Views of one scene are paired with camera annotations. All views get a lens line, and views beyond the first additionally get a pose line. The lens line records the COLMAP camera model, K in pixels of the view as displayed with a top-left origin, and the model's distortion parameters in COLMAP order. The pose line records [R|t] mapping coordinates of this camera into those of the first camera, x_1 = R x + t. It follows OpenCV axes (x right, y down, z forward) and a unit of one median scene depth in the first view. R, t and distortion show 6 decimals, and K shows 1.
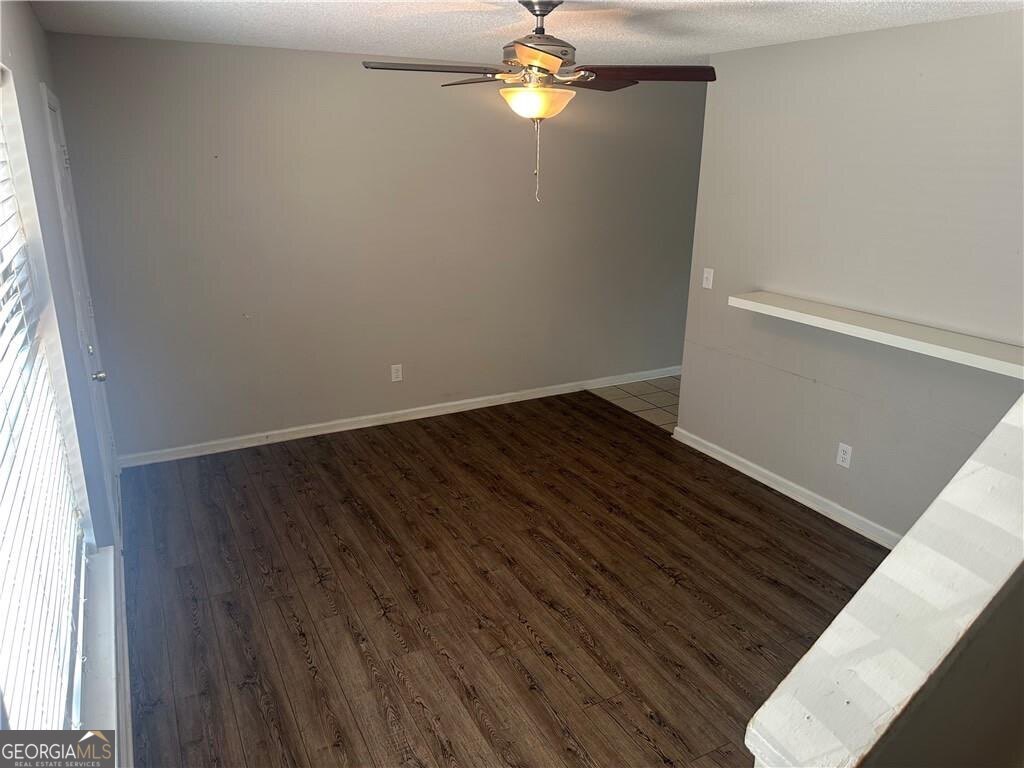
lens RADIAL K [[715.4, 0, 515.7], [0, 715.4, 377.1], [0, 0, 1]] dist [0.187483, -0.332519]
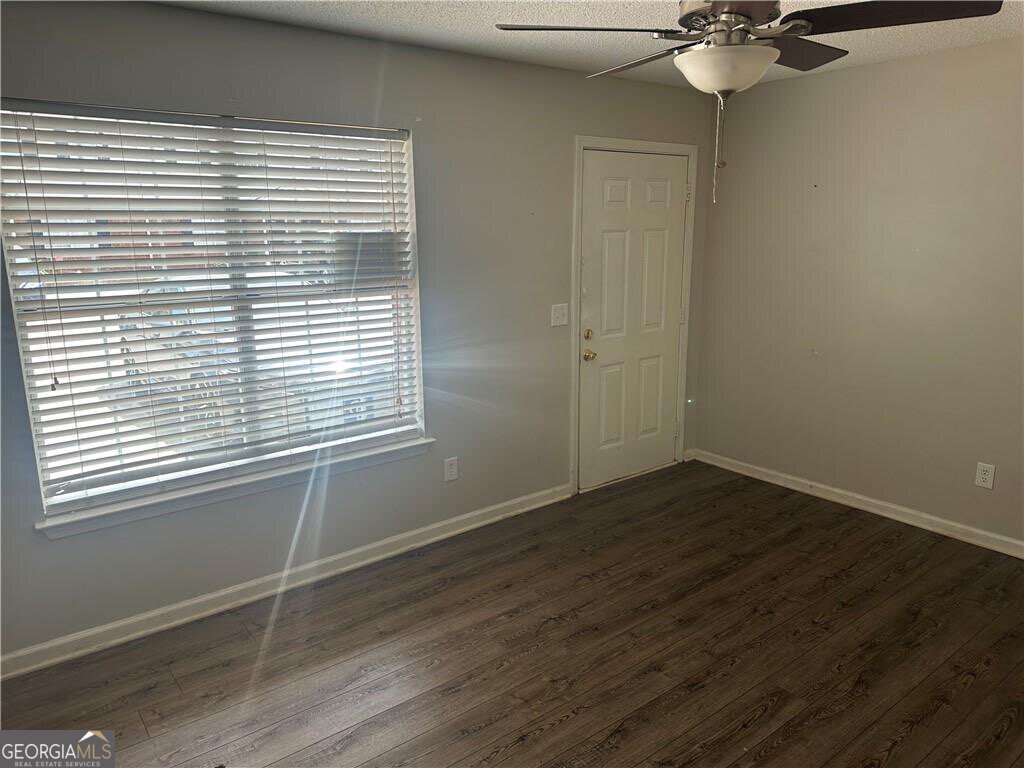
lens RADIAL K [[708.2, 0, 512.0], [0, 708.2, 384.0], [0, 0, 1]] dist [0.034588, -0.060121]
pose [[0.163071, 0.201845, -0.965746, 0.602711], [-0.275980, 0.949106, 0.151767, -0.100408], [0.947229, 0.241778, 0.210477, 0.580994]]
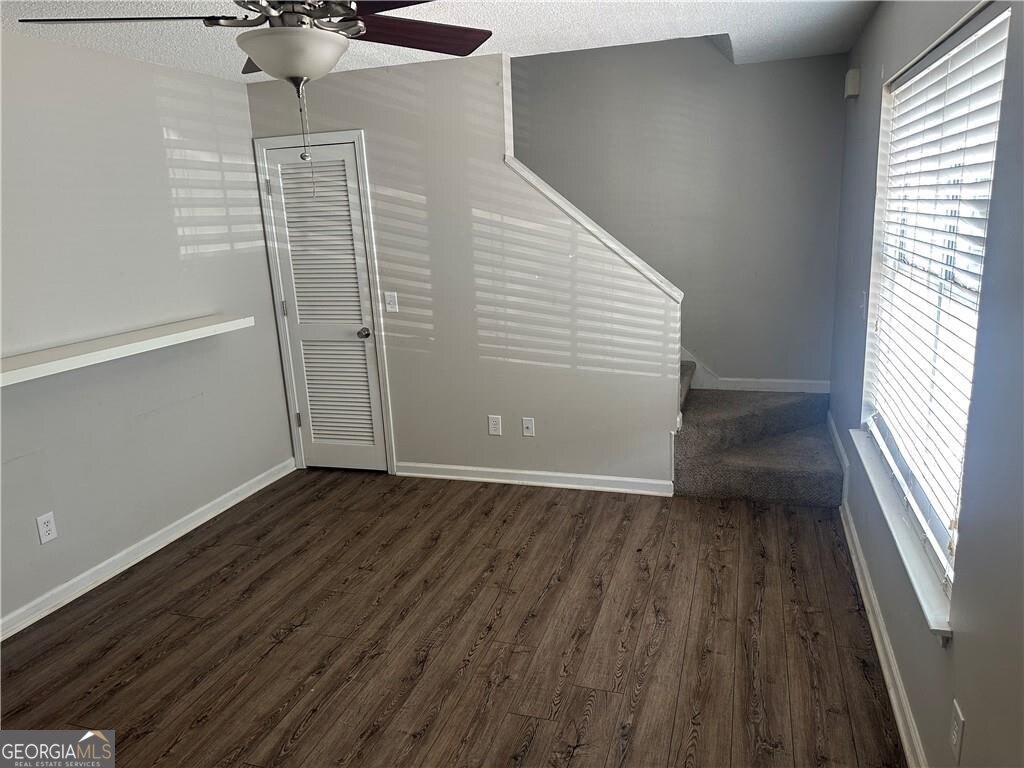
lens RADIAL K [[719.6, 0, 513.3], [0, 719.6, 381.2], [0, 0, 1]] dist [0.136463, -0.211647]
pose [[-0.693879, -0.148049, 0.704708, -0.527280], [0.245614, 0.871291, 0.424884, -0.286602], [-0.676909, 0.467904, -0.568207, 1.129572]]
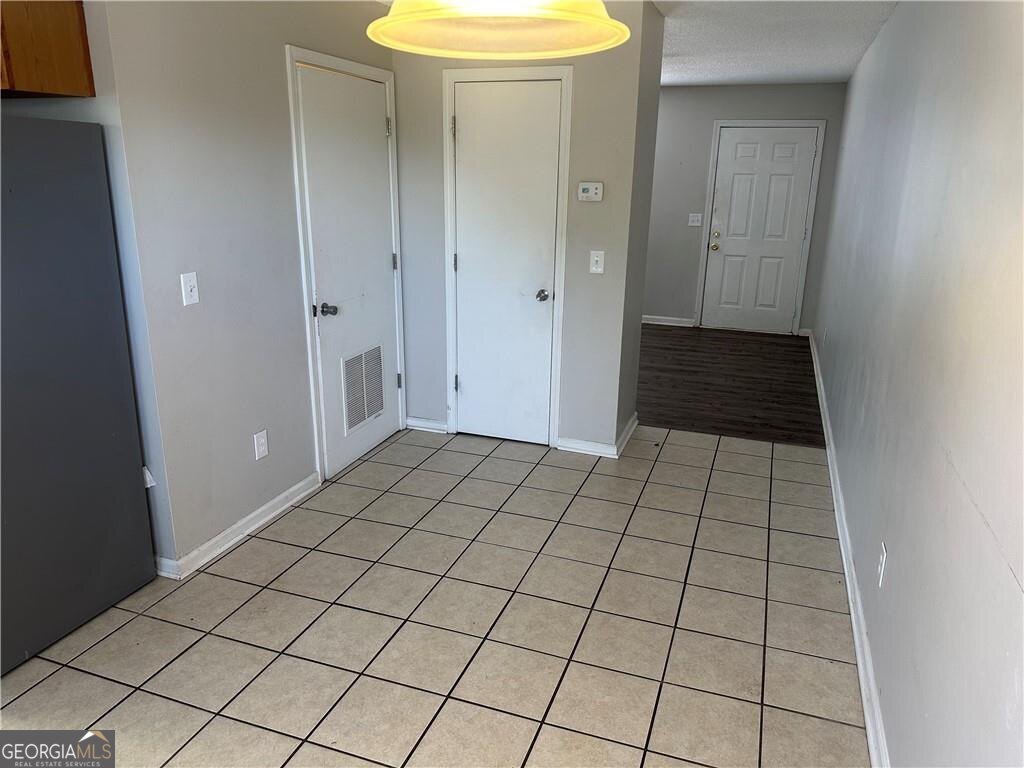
lens RADIAL K [[724.1, 0, 515.1], [0, 724.1, 380.4], [0, 0, 1]] dist [0.056917, -0.065856]
pose [[-0.740295, 0.161624, -0.652565, 1.352095], [-0.221301, 0.857988, 0.463555, -0.526980], [0.634814, 0.487581, -0.599397, 2.055110]]
